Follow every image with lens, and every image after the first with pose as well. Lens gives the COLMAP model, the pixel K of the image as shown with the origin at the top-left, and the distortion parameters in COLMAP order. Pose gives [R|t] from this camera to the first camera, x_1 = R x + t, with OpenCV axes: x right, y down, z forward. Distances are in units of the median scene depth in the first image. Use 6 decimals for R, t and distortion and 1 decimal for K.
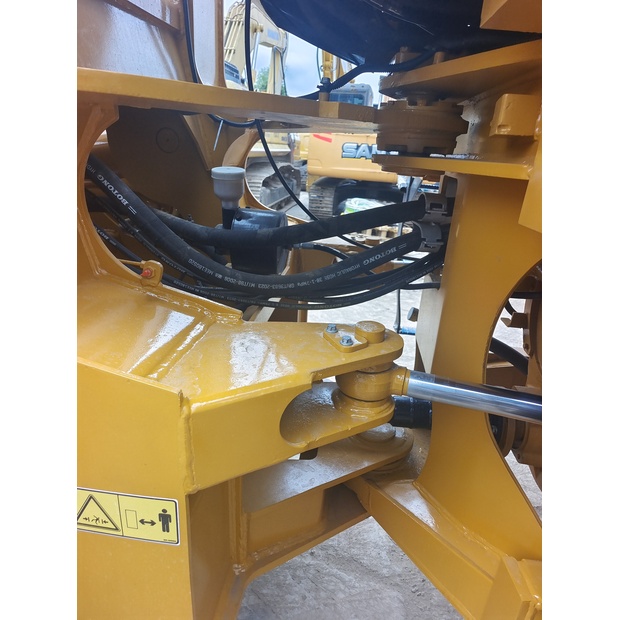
lens RADIAL K [[422.1, 0, 319.7], [0, 422.1, 310.0], [0, 0, 1]] dist [0.067480, -0.065791]
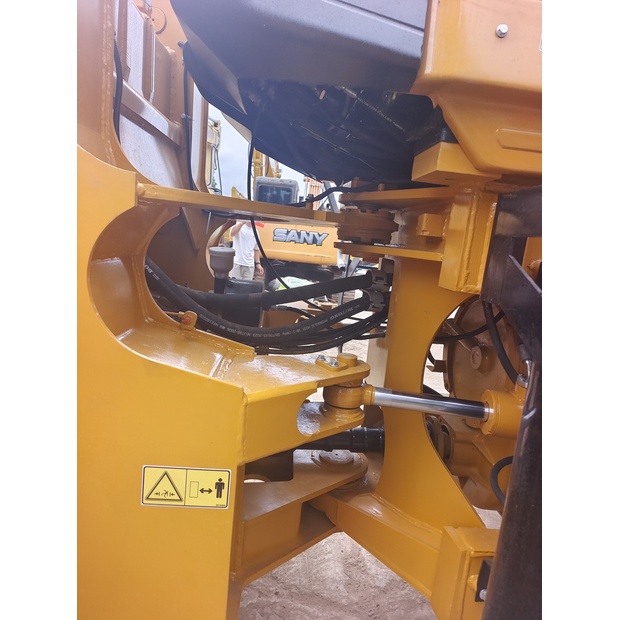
lens RADIAL K [[422.1, 0, 319.7], [0, 422.1, 310.0], [0, 0, 1]] dist [0.067480, -0.065791]
pose [[0.984105, 0.004914, 0.177521, -0.171381], [0.027286, 0.983563, -0.178491, 0.104155], [-0.175481, 0.180498, 0.967795, -0.307208]]
